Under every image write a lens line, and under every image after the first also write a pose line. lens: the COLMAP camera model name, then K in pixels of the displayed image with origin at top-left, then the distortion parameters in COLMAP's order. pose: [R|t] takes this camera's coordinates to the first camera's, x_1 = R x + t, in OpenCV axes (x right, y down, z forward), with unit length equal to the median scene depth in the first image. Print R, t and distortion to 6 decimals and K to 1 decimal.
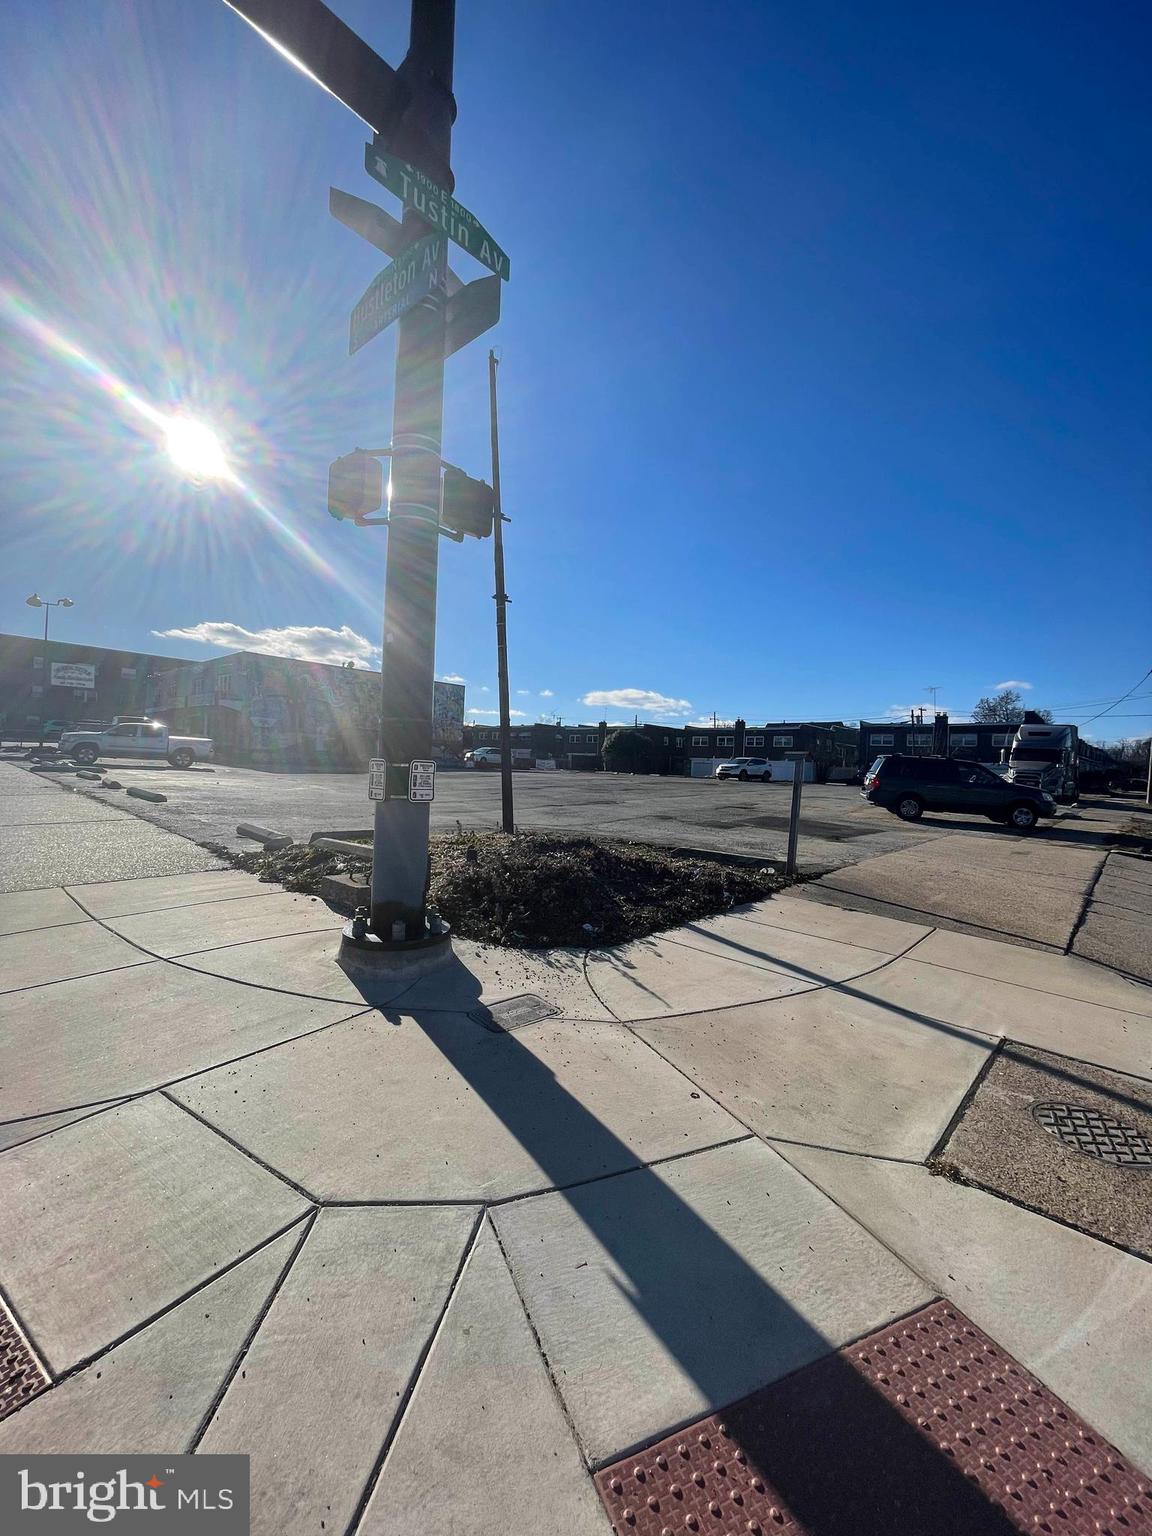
lens RADIAL K [[626.7, 0, 580.9], [0, 626.7, 776.8], [0, 0, 1]] dist [-0.001470, 0.000380]
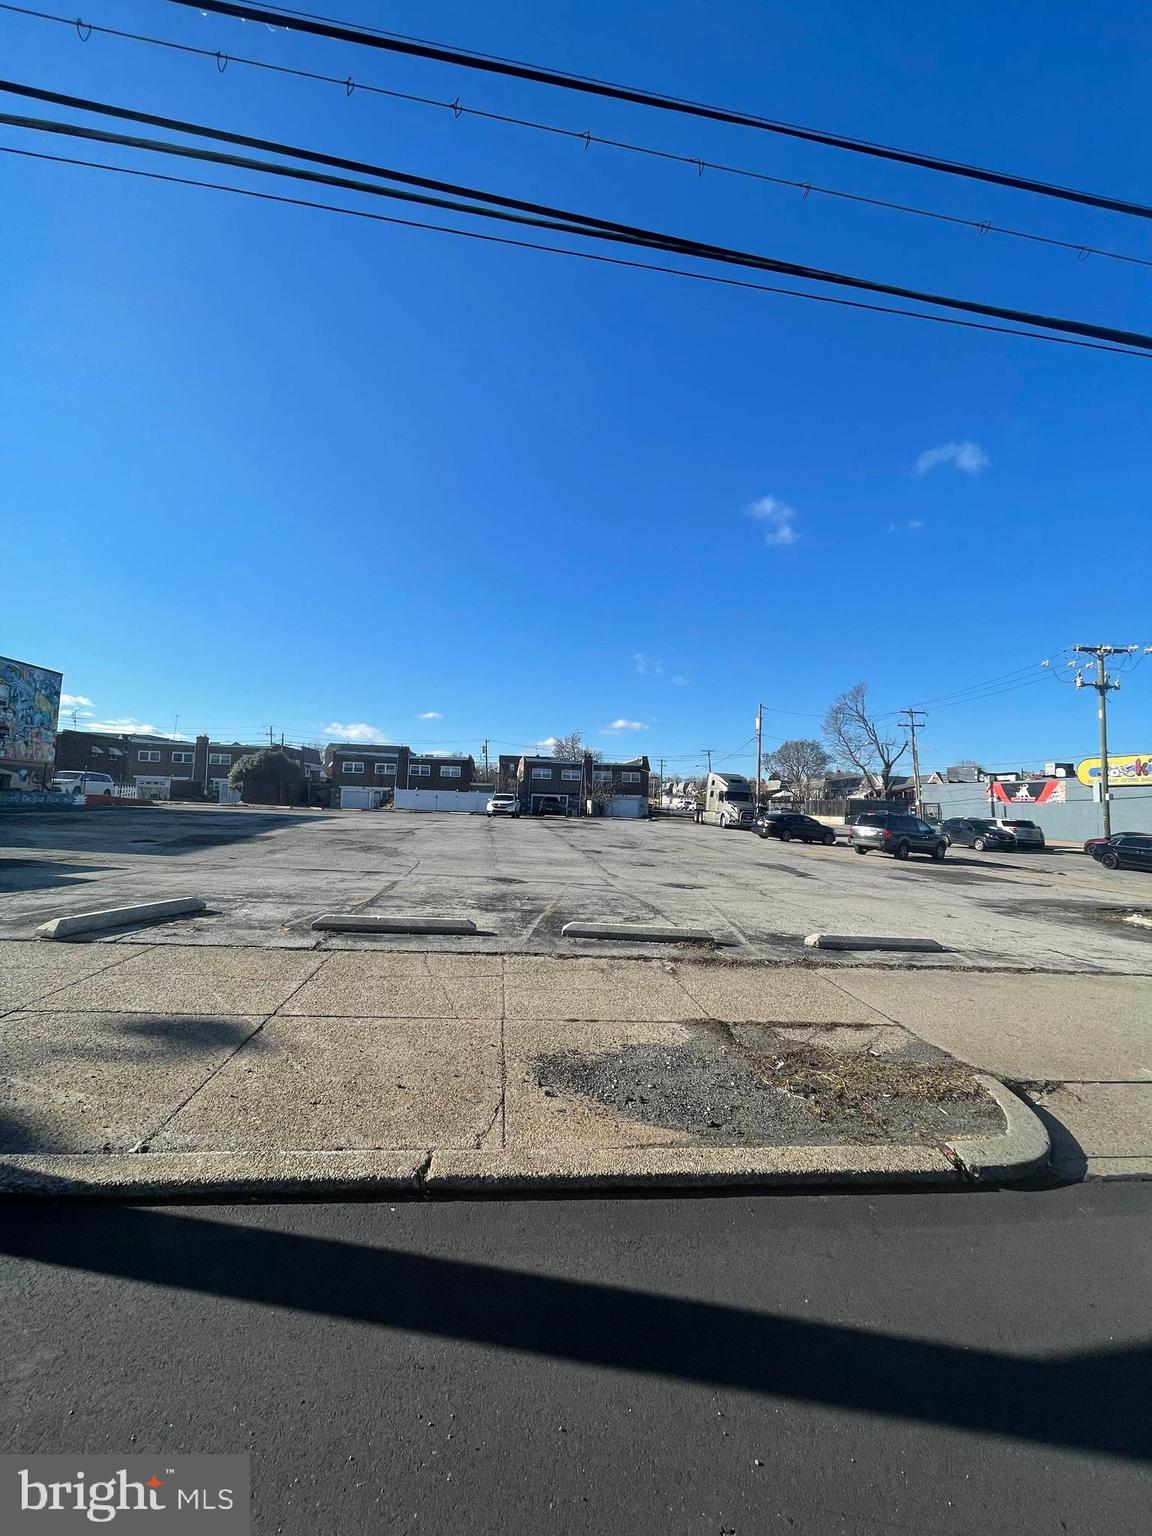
lens RADIAL K [[626.7, 0, 588.3], [0, 626.7, 756.8], [0, 0, 1]] dist [-0.001470, 0.000380]
pose [[0.632893, 0.038542, 0.773279, -3.726188], [0.001623, 0.998692, -0.051105, -0.330671], [-0.774237, 0.033599, 0.632003, 2.227035]]
